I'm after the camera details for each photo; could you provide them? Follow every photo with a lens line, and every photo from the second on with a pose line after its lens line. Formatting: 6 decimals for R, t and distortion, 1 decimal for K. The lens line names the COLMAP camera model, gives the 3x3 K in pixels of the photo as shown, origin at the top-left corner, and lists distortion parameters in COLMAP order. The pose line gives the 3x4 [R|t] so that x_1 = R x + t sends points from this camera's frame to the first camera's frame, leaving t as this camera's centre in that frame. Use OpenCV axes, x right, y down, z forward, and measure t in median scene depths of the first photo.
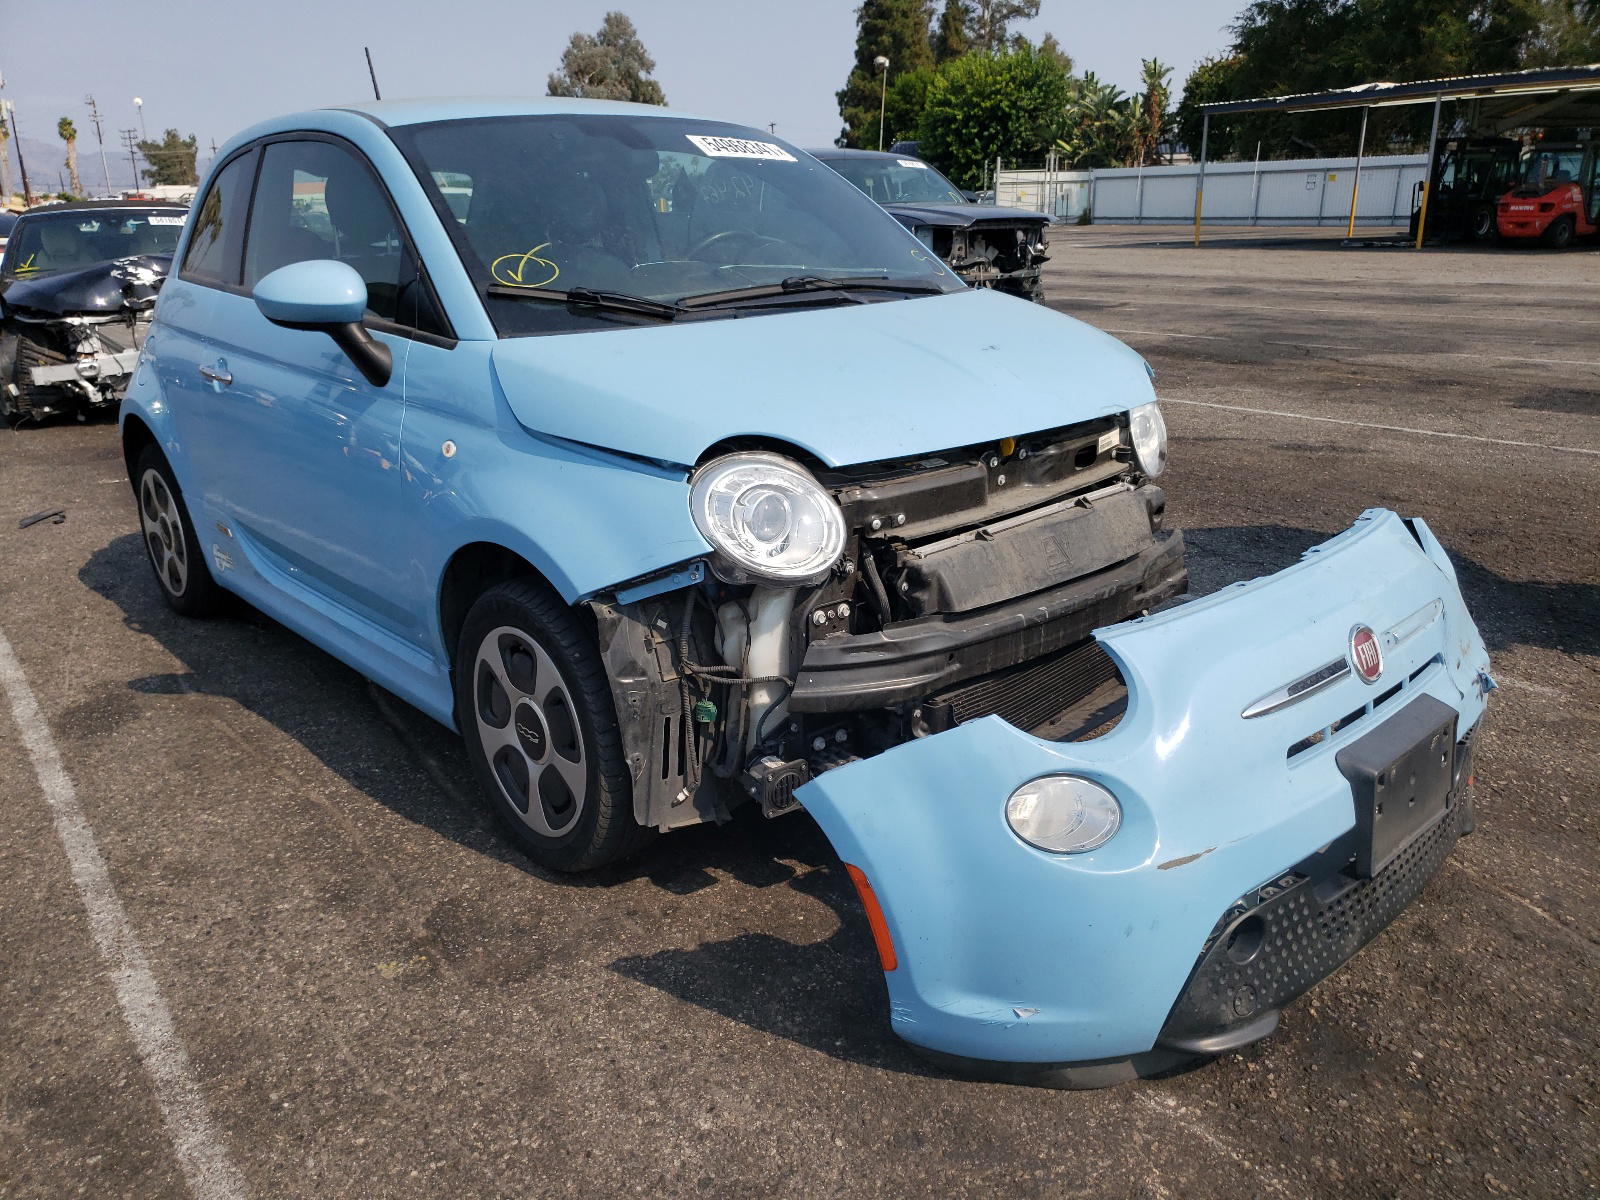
lens RADIAL K [[1218.9, 0, 801.5], [0, 1218.9, 599.6], [0, 0, 1]] dist [0.005760, 0.001582]
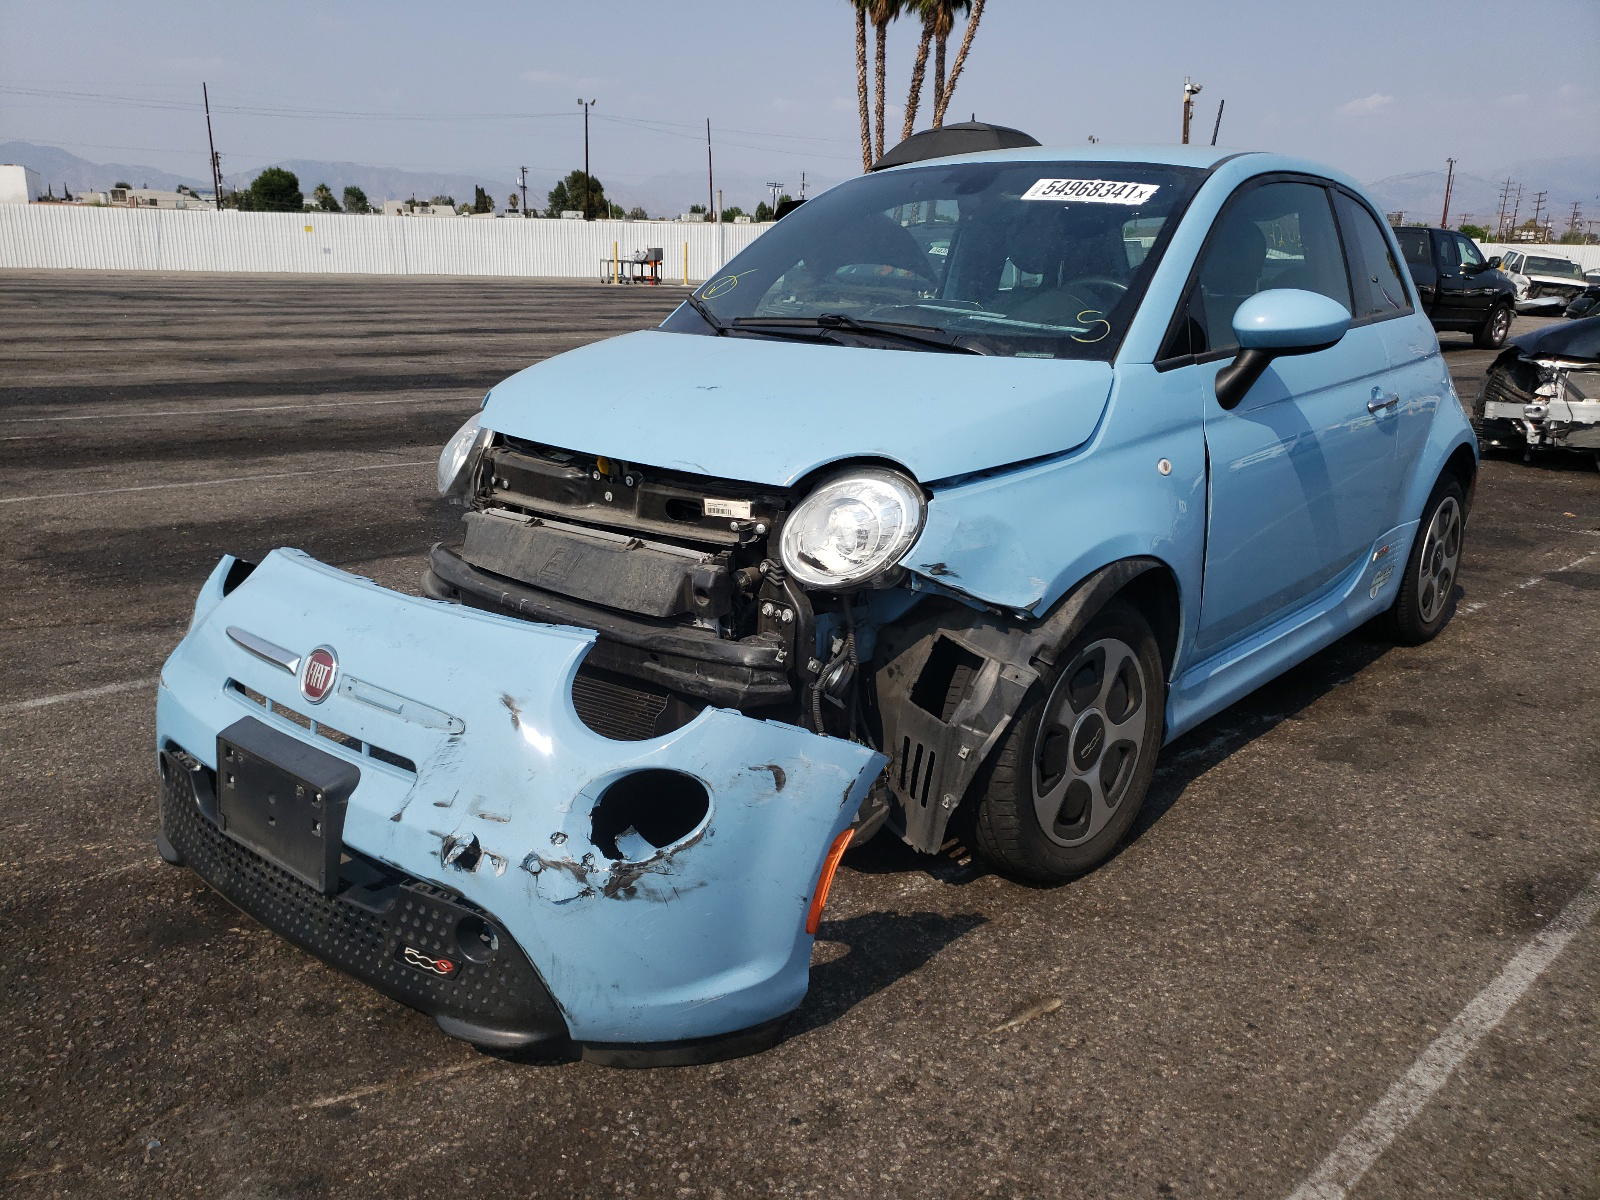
lens RADIAL K [[1218.9, 0, 801.8], [0, 1218.9, 601.2], [0, 0, 1]] dist [0.005760, 0.001582]
pose [[0.151585, 0.302666, -0.940965, 1.051346], [-0.334075, 0.911633, 0.239413, -0.280962], [0.930277, 0.278061, 0.239303, 0.797530]]
